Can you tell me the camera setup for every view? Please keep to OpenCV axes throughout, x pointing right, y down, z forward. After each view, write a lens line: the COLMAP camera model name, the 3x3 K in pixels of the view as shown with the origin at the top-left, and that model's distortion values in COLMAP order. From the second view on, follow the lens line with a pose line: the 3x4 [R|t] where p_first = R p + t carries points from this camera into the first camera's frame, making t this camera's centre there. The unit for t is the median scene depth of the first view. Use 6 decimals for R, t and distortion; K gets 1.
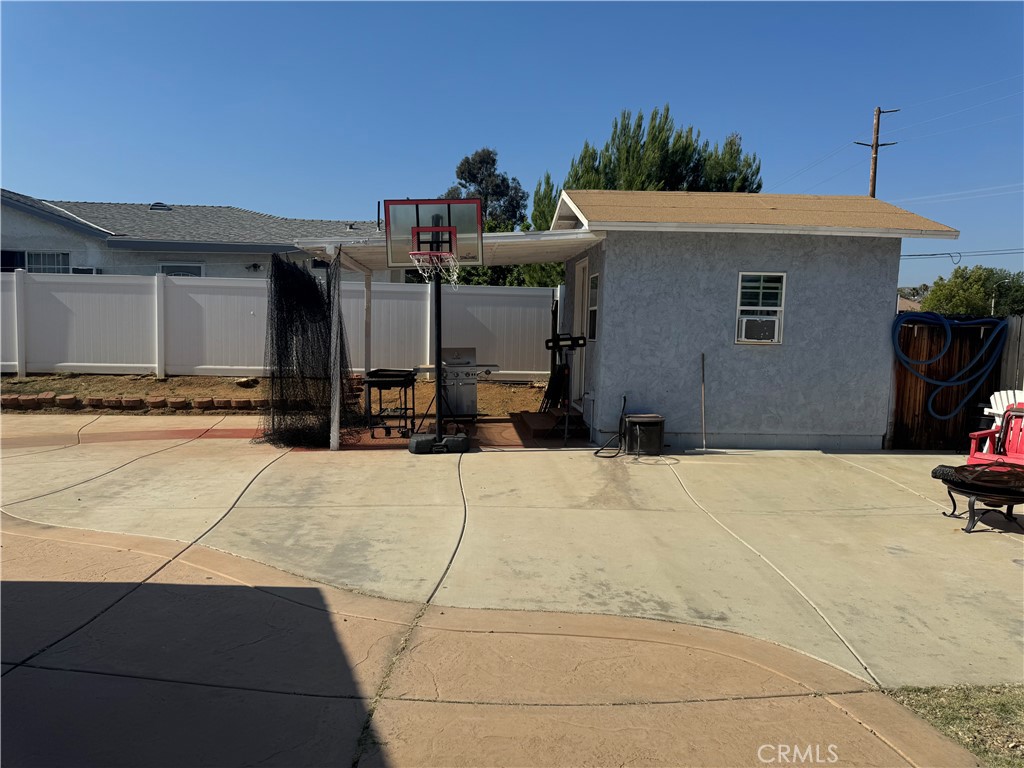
lens RADIAL K [[716.9, 0, 509.1], [0, 716.9, 376.0], [0, 0, 1]] dist [0.109963, -0.163659]
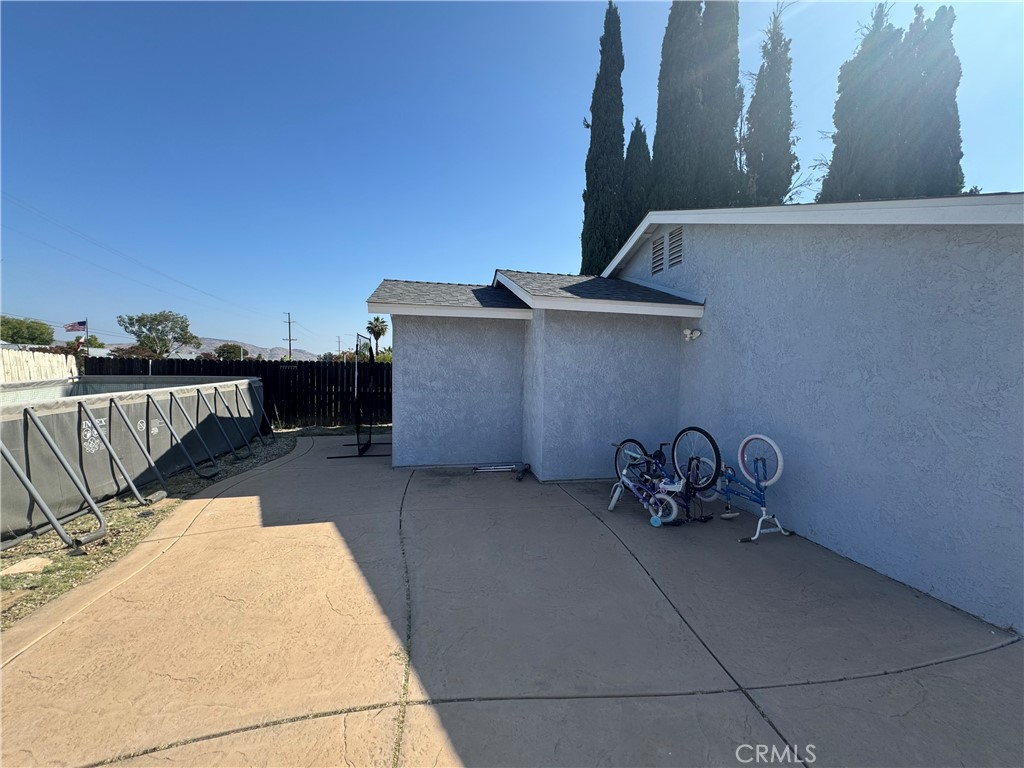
lens RADIAL K [[407.0, 0, 512.0], [0, 407.0, 383.5], [0, 0, 1]] dist [0.000440, 0.000424]
pose [[-0.982198, -0.029595, -0.185504, -0.073016], [-0.049896, 0.993141, 0.105743, -0.041018], [0.181103, 0.113117, -0.976937, 0.543858]]
